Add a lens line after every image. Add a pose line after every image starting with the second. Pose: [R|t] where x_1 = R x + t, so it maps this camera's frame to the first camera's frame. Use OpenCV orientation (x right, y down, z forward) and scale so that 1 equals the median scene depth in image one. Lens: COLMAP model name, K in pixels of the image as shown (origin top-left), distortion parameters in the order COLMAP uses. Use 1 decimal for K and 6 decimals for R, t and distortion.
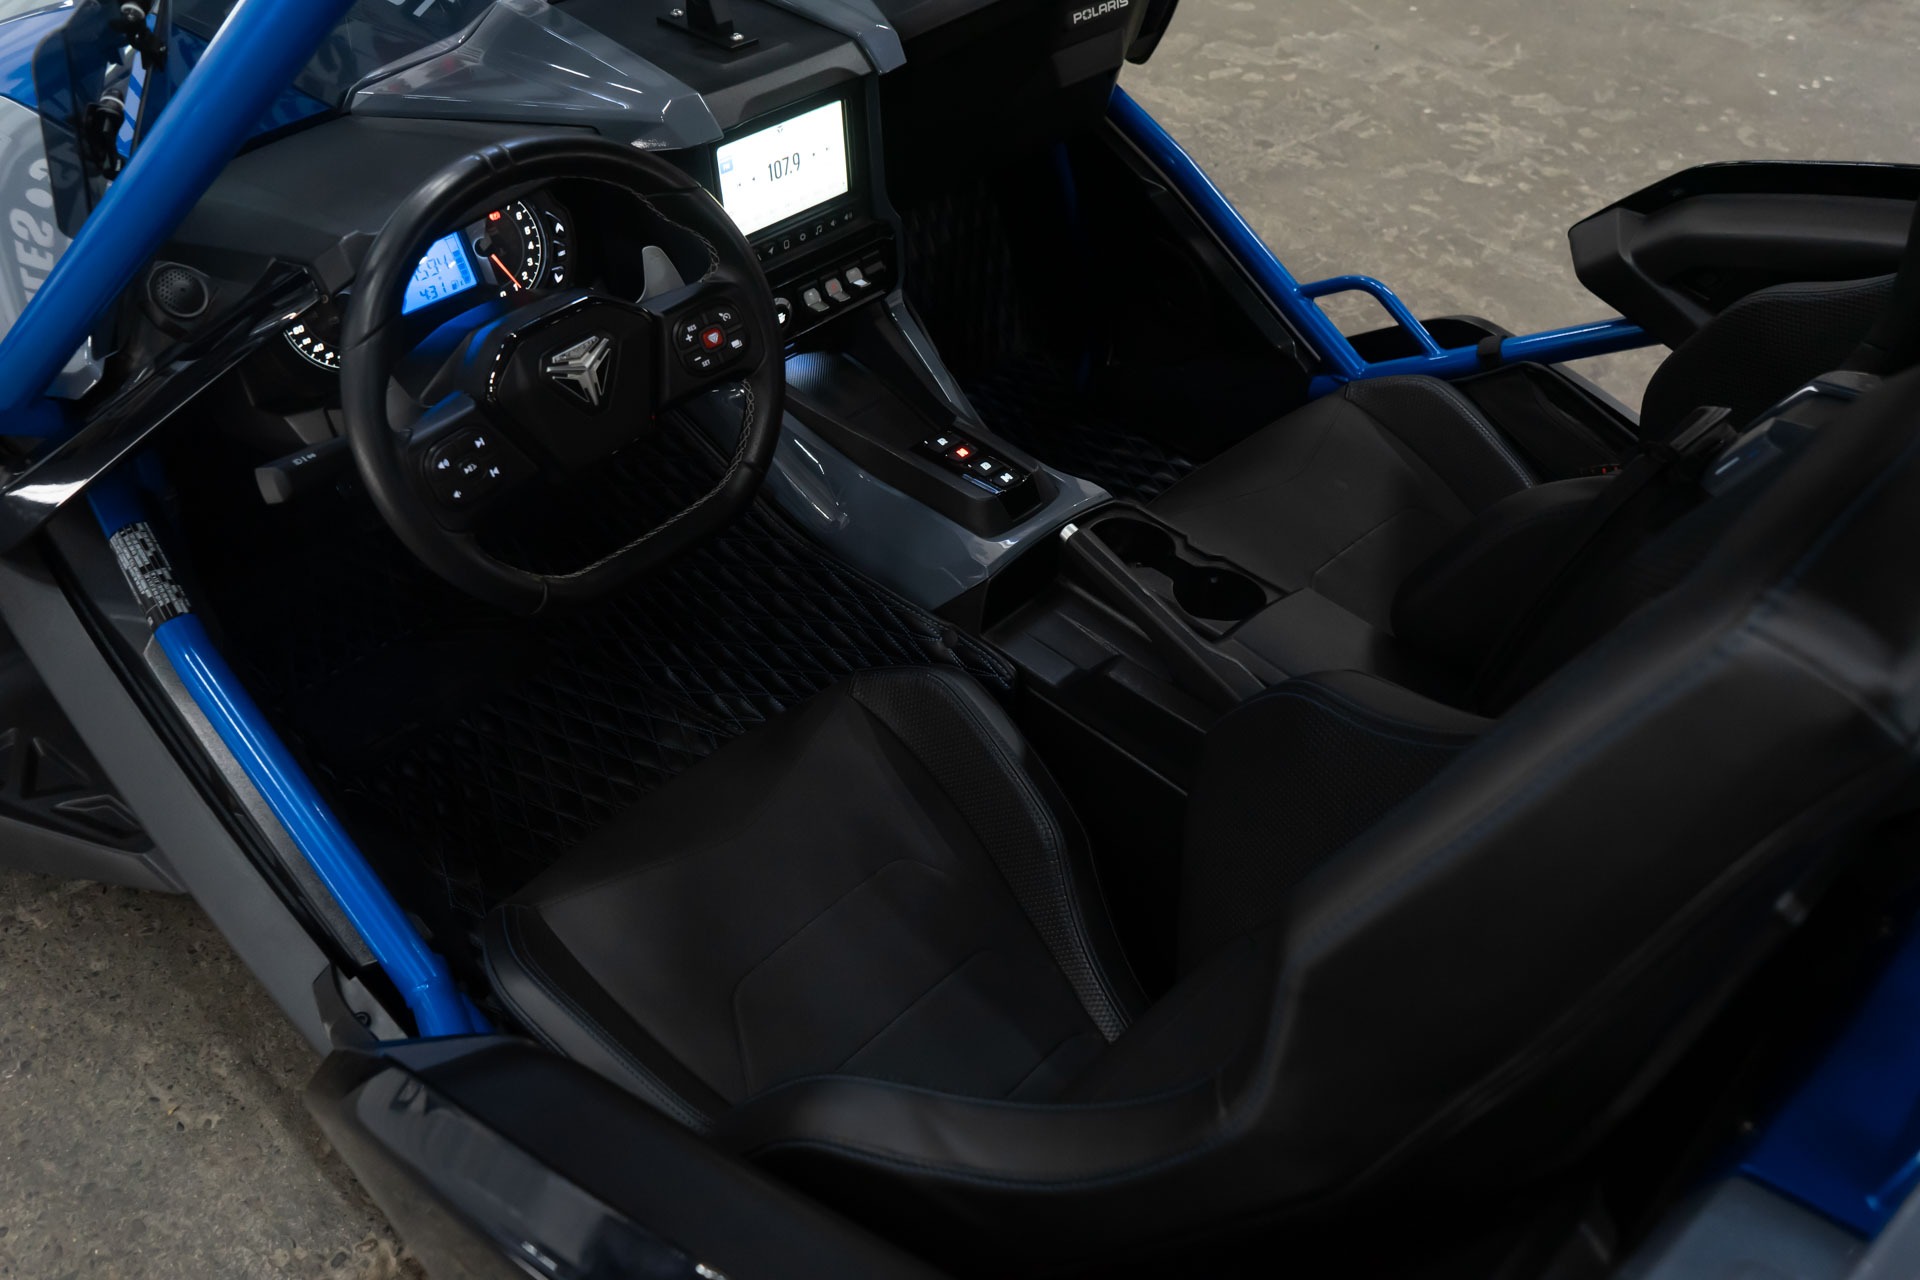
lens RADIAL K [[1407.1, 0, 960.0], [0, 1407.1, 640.0], [0, 0, 1]] dist [-0.027167, 0.002839]
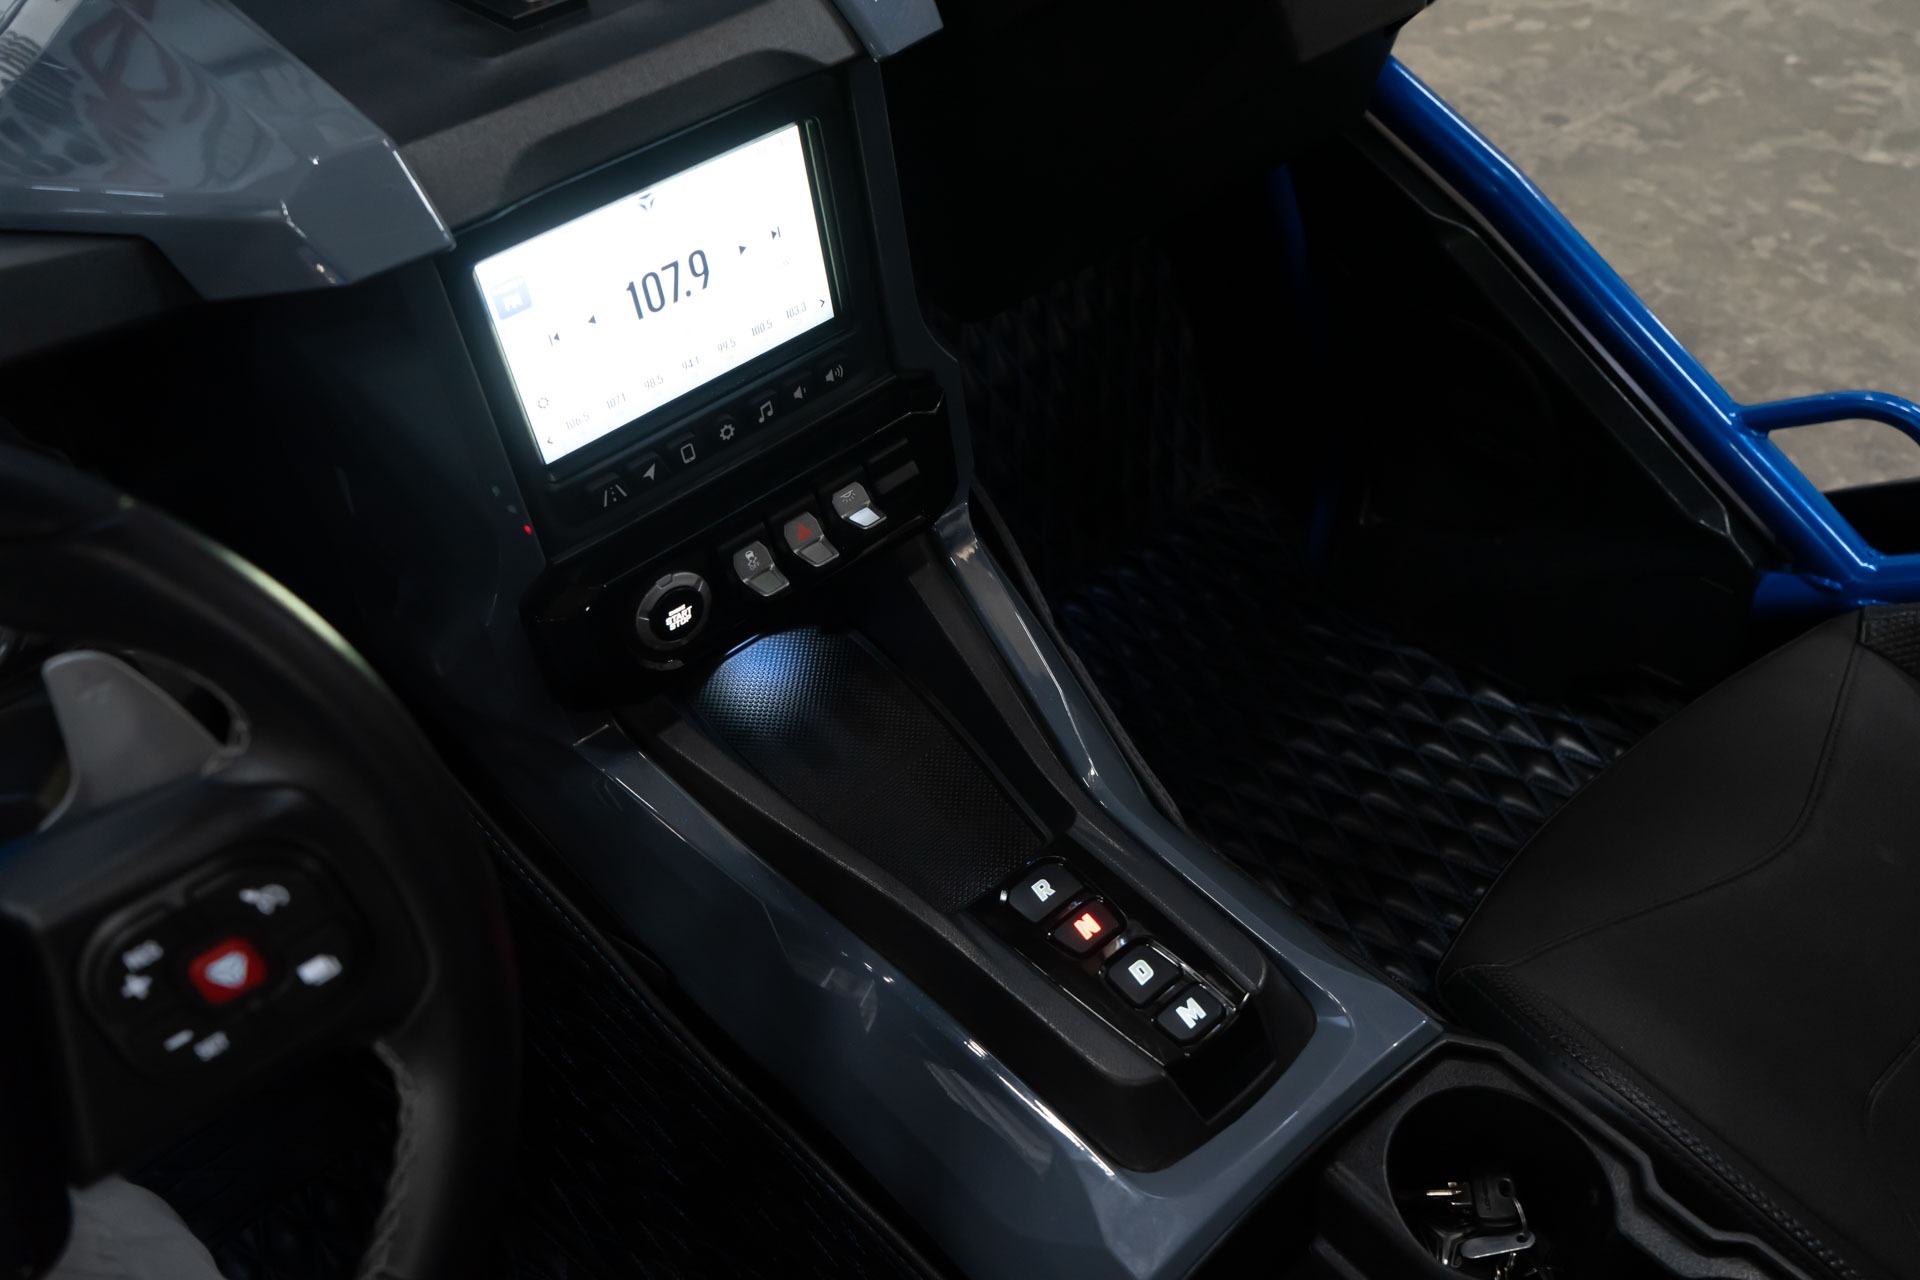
lens RADIAL K [[1501.3, 0, 960.0], [0, 1501.3, 640.0], [0, 0, 1]] dist [-0.027546, 0.002568]
pose [[0.992397, -0.011050, -0.122584, 0.009025], [0.010183, 0.999919, -0.007699, -0.096671], [0.122659, 0.006392, 0.992428, 0.238676]]
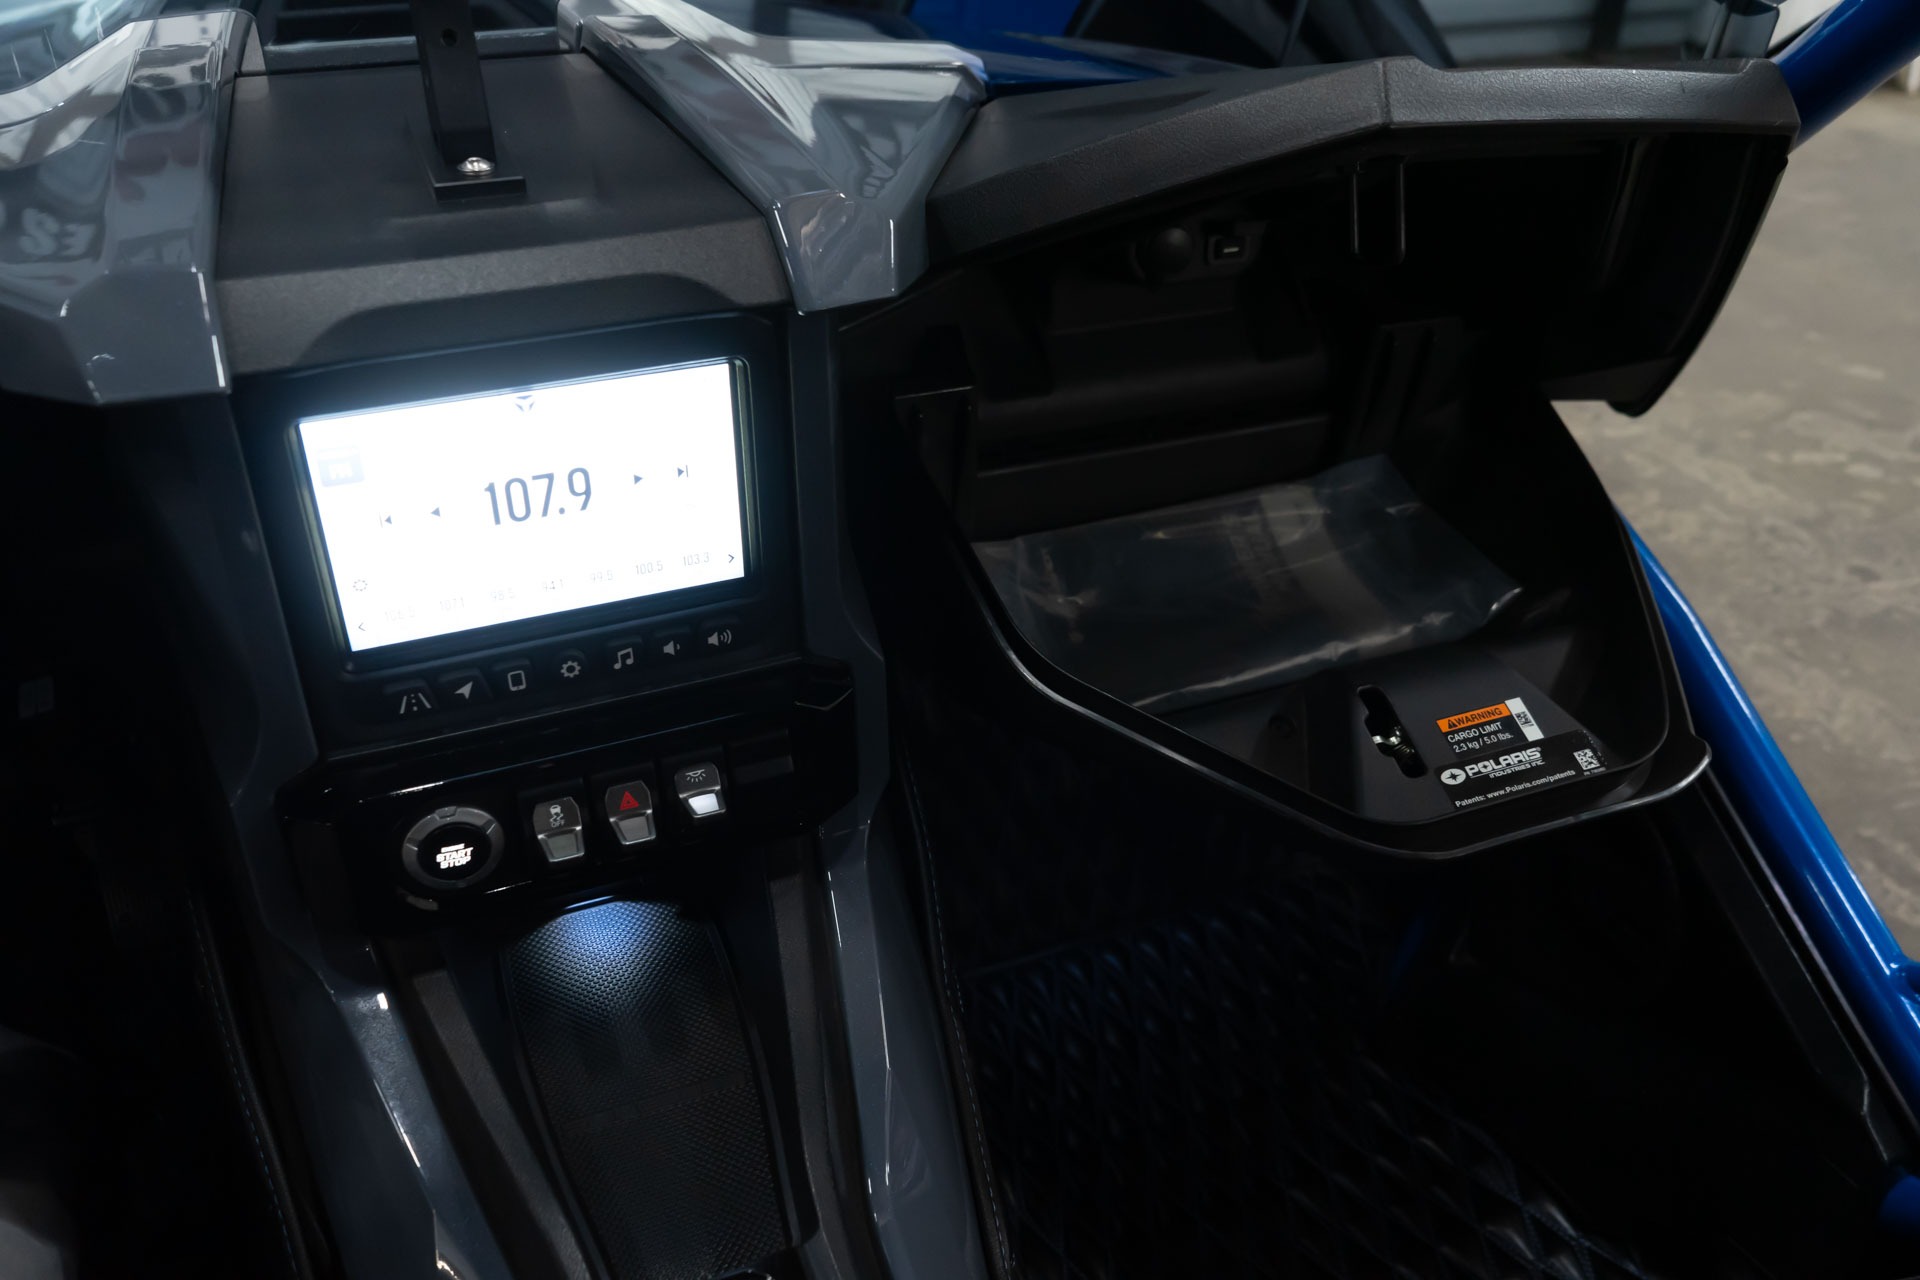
lens RADIAL K [[1519.0, 0, 960.0], [0, 1519.0, 640.0], [0, 0, 1]] dist [-0.010015, 0.002825]
pose [[0.928629, 0.217462, -0.300597, 0.052762], [-0.272709, 0.949426, -0.155629, -0.115411], [0.251552, 0.226497, 0.940968, 0.277856]]
